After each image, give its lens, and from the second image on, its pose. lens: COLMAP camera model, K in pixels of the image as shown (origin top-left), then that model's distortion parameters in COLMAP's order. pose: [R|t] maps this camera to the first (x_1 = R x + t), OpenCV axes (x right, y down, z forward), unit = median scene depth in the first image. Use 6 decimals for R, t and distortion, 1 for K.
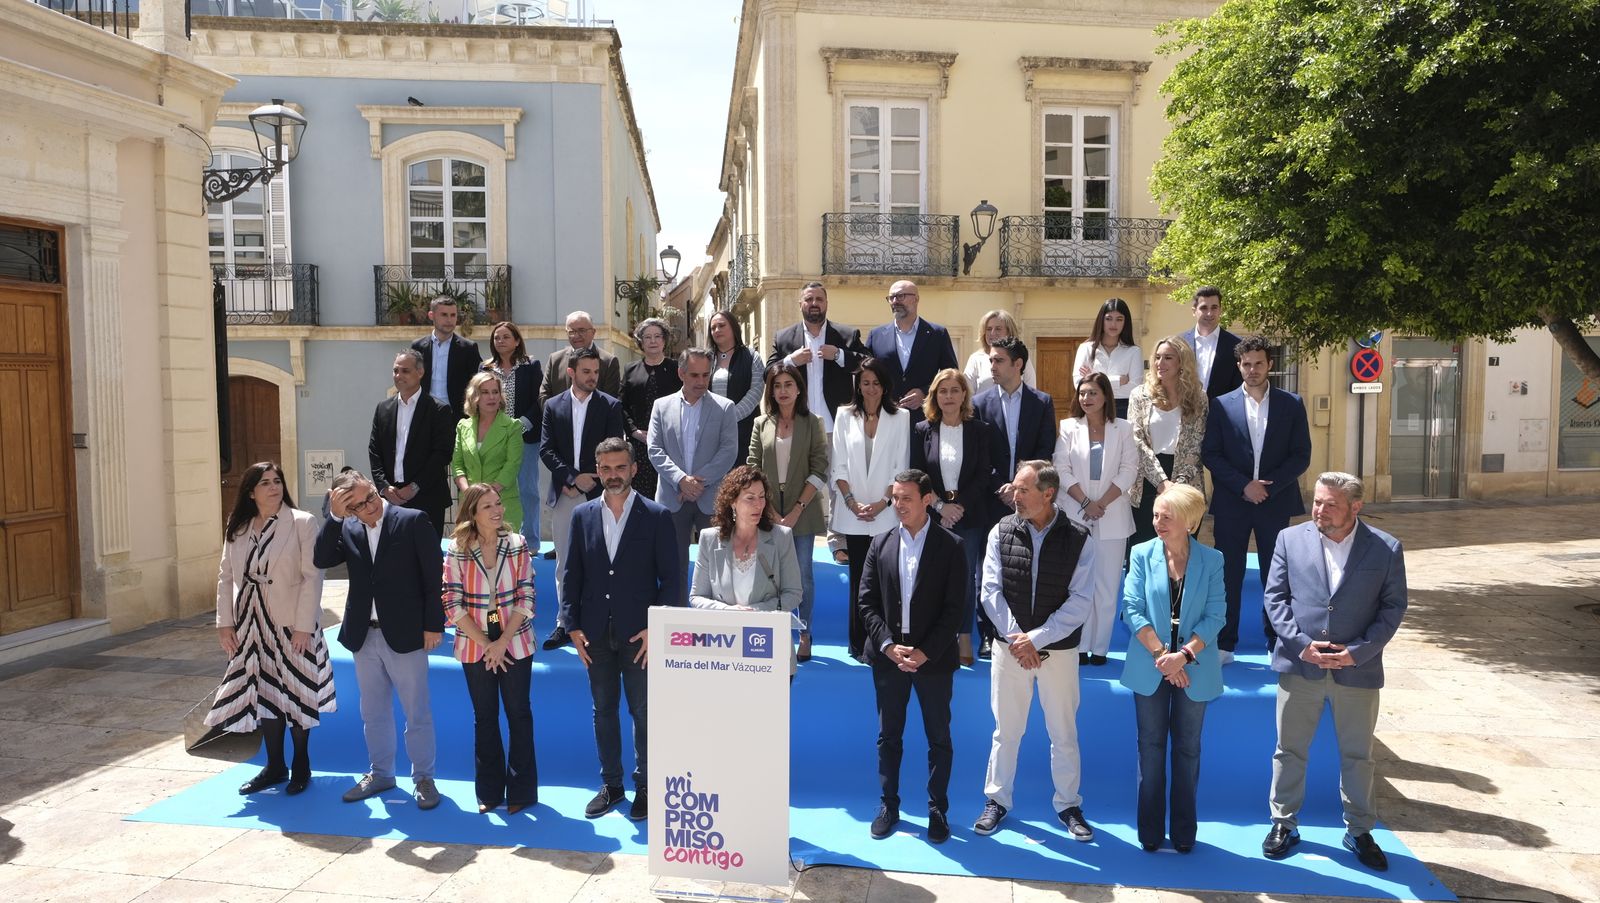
lens RADIAL K [[1095.7, 0, 800.0], [0, 1095.7, 451.5], [0, 0, 1]] dist [-0.013593, -0.000065]
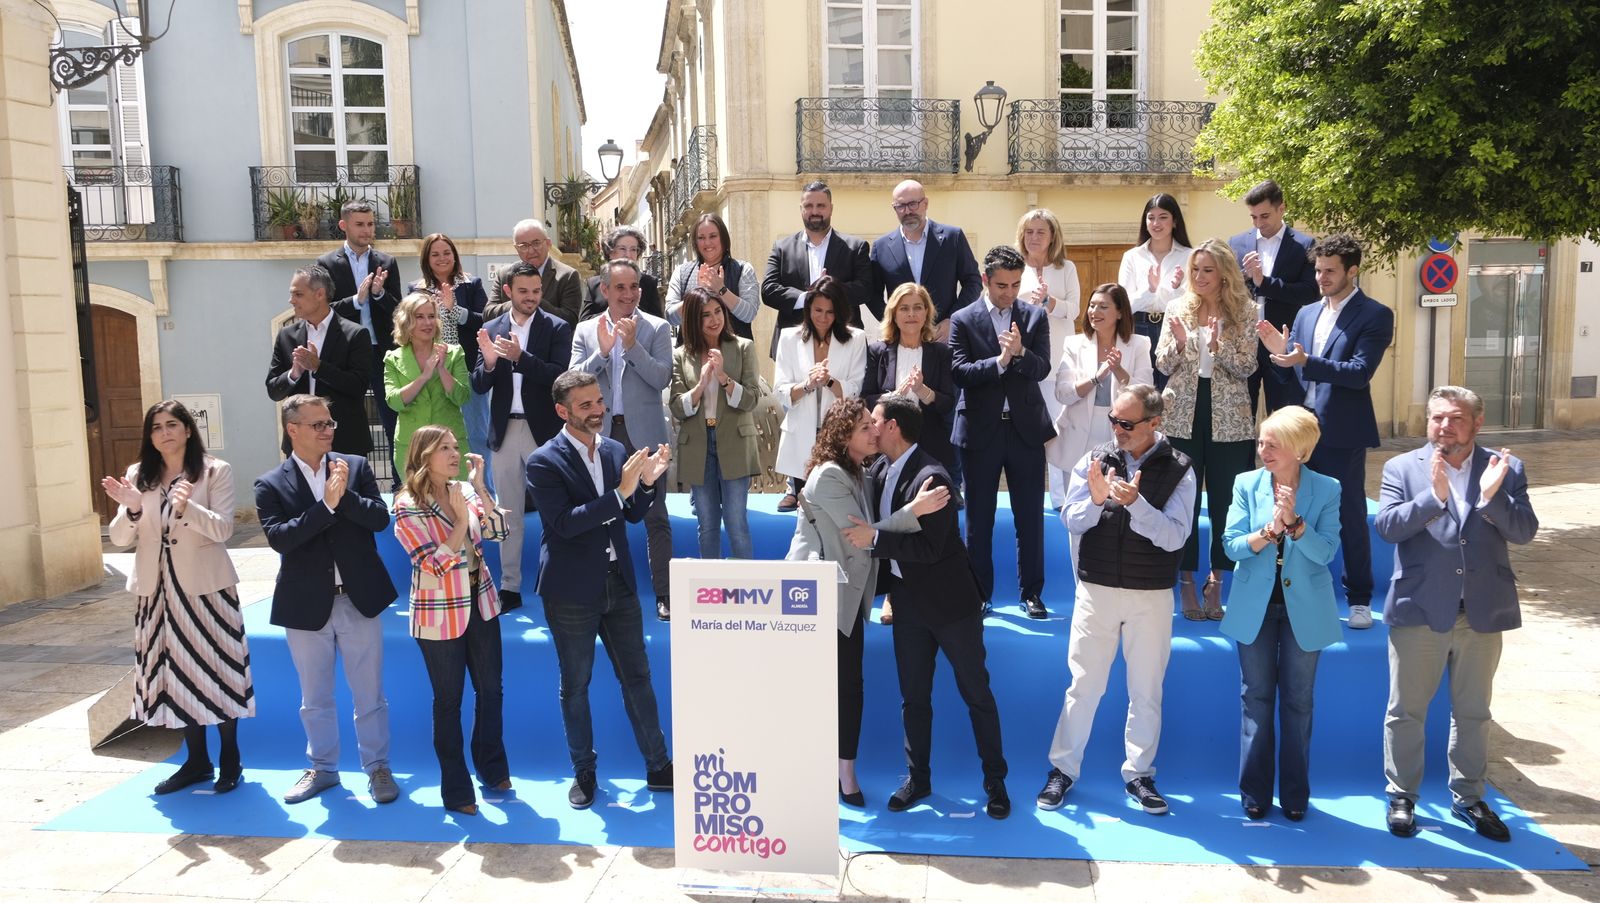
lens RADIAL K [[1318.1, 0, 800.0], [0, 1318.1, 451.5], [0, 0, 1]] dist [-0.000898, 0.004512]
pose [[0.999085, -0.018762, 0.038441, -0.022253], [0.016950, 0.998754, 0.046927, 0.003055], [-0.039274, -0.046233, 0.998158, -0.009855]]
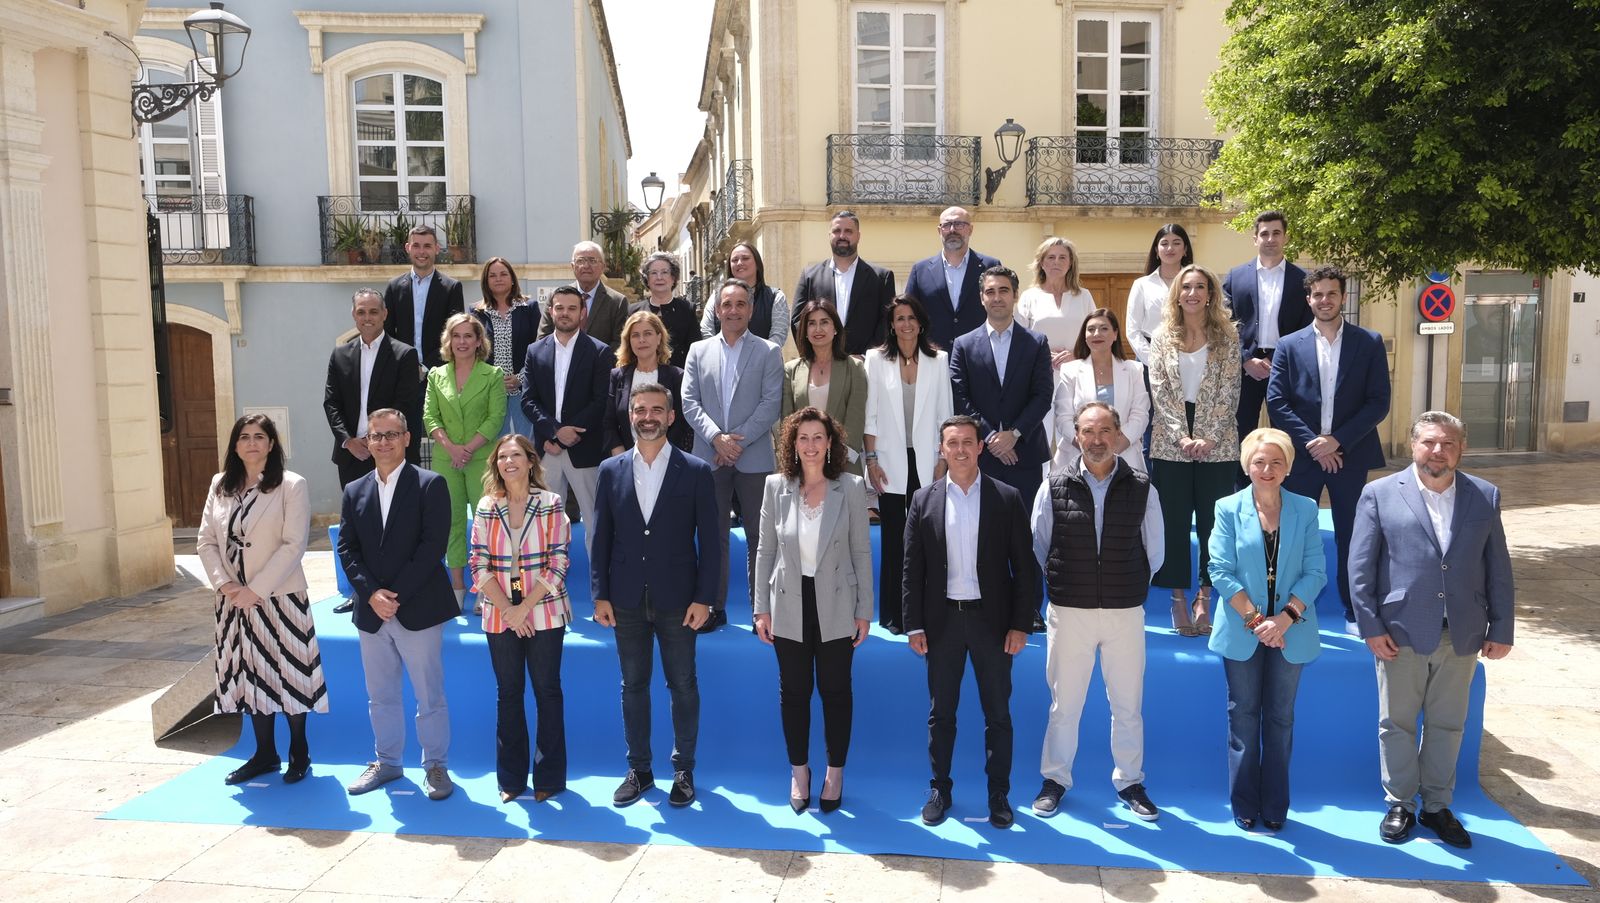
lens RADIAL K [[1231.4, 0, 800.0], [0, 1231.4, 451.5], [0, 0, 1]] dist [0.002162, 0.001515]
pose [[0.999851, -0.008548, 0.015023, -0.020564], [0.008001, 0.999316, 0.036118, 0.002195], [-0.015321, -0.035992, 0.999235, -0.002613]]
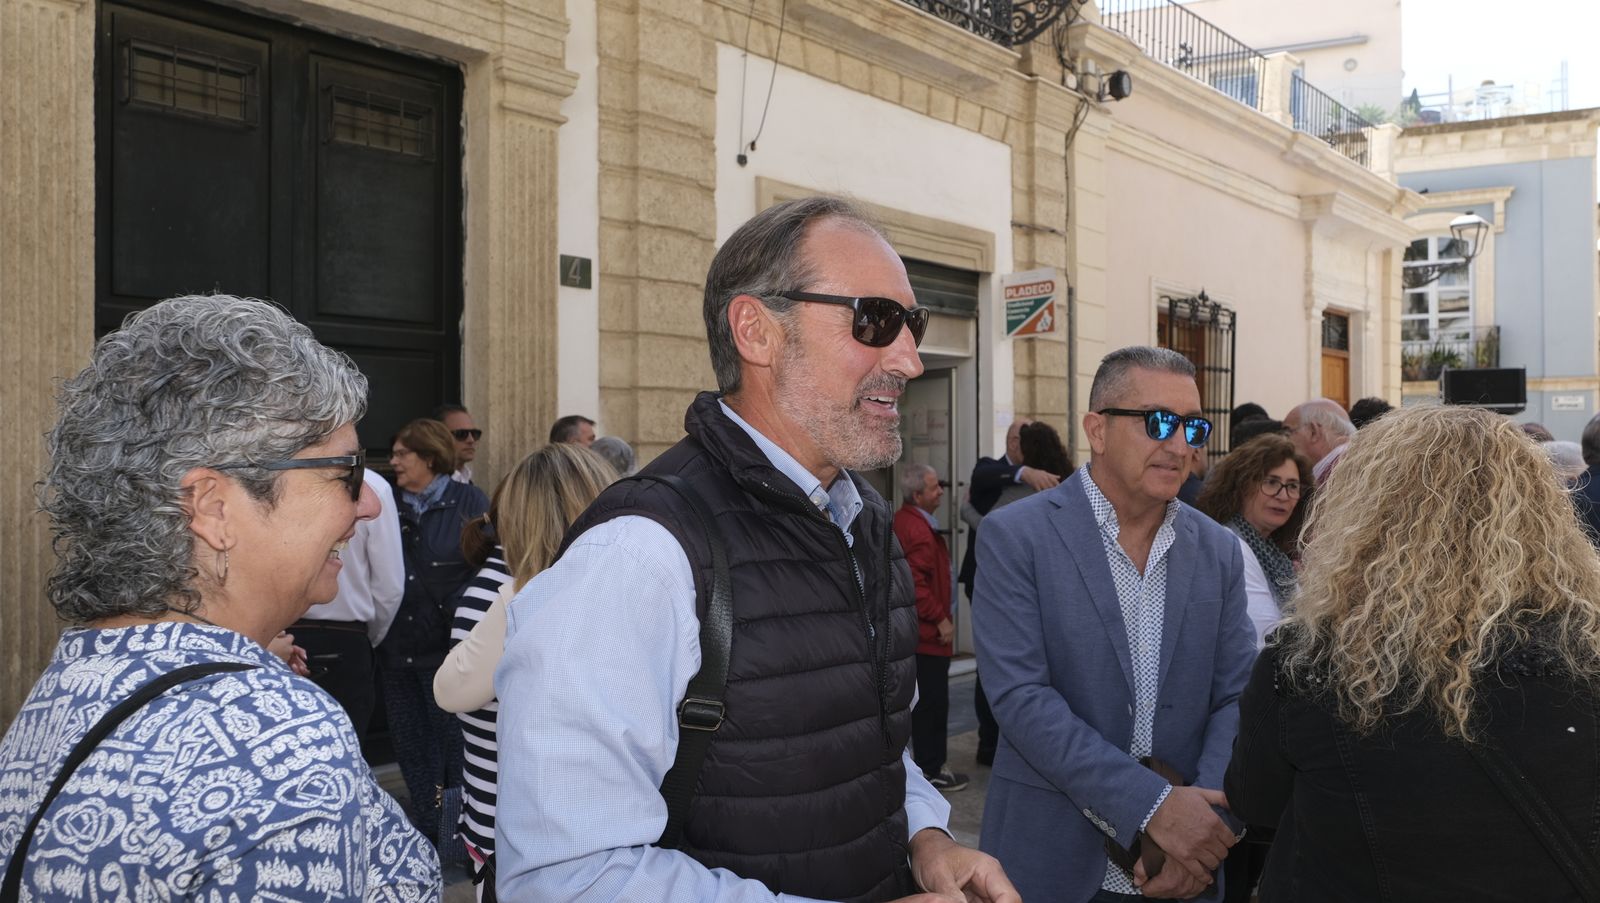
lens RADIAL K [[1231.4, 0, 800.0], [0, 1231.4, 451.5], [0, 0, 1]] dist [0.002162, 0.001515]
pose [[0.867216, -0.005500, -0.497901, -0.285730], [-0.030248, 0.997510, -0.063703, 0.065877], [0.497012, 0.070305, 0.864891, -0.481047]]
